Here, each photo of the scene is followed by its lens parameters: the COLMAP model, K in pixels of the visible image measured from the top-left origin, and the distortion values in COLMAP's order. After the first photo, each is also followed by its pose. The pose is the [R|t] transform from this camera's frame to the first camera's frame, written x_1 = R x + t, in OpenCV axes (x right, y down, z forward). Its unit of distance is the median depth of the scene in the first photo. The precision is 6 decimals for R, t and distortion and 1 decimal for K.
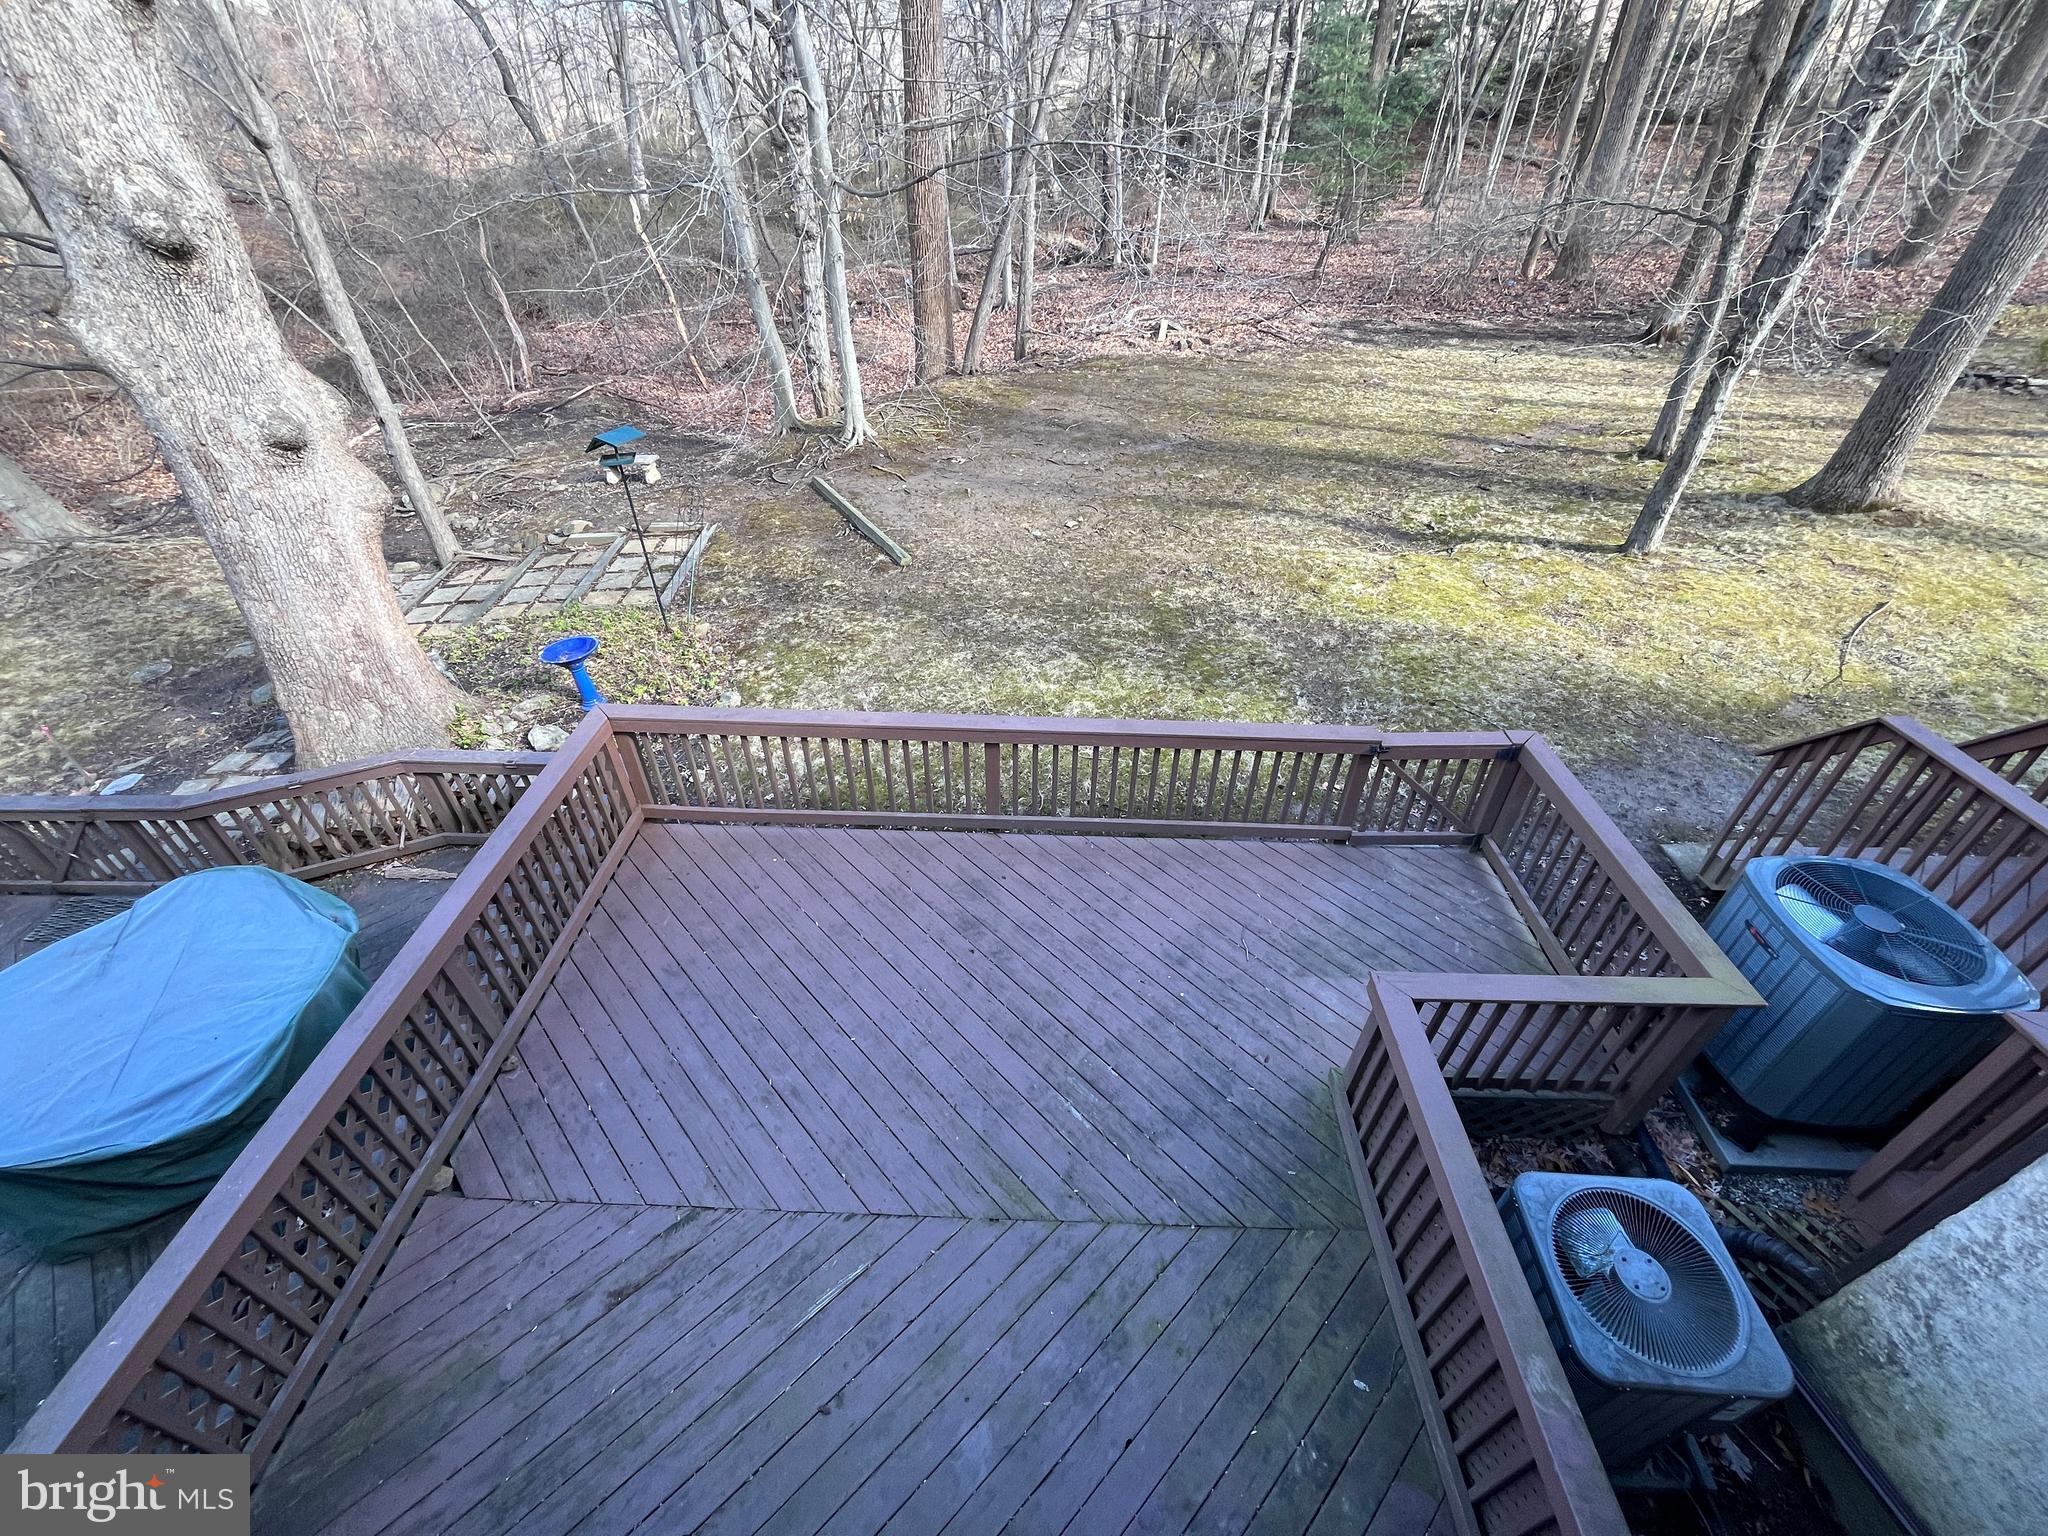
lens RADIAL K [[828.6, 0, 1022.8], [0, 828.6, 762.8], [0, 0, 1]] dist [-0.002413, -0.000493]
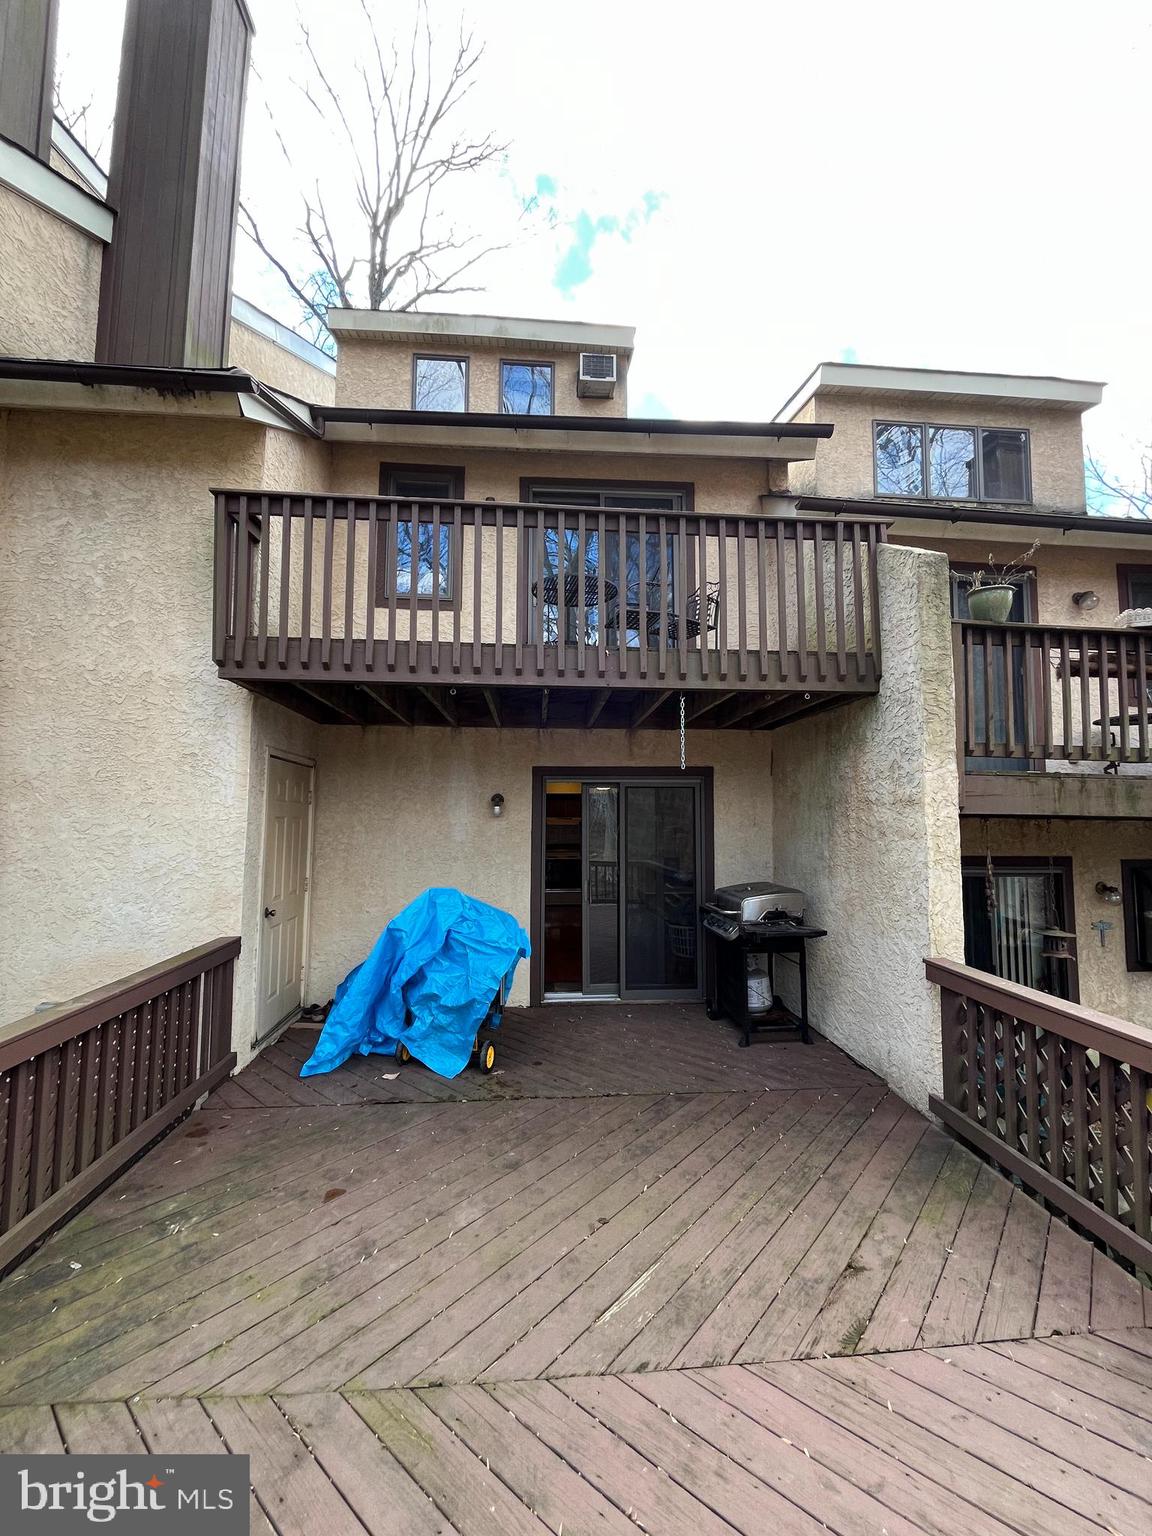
lens RADIAL K [[621.5, 0, 576.3], [0, 621.5, 770.4], [0, 0, 1]] dist [-0.002413, -0.000493]
pose [[-0.994707, -0.025287, -0.099590, -0.074584], [-0.075265, 0.839142, 0.538679, -0.141231], [0.069949, 0.543324, -0.836604, 0.999171]]
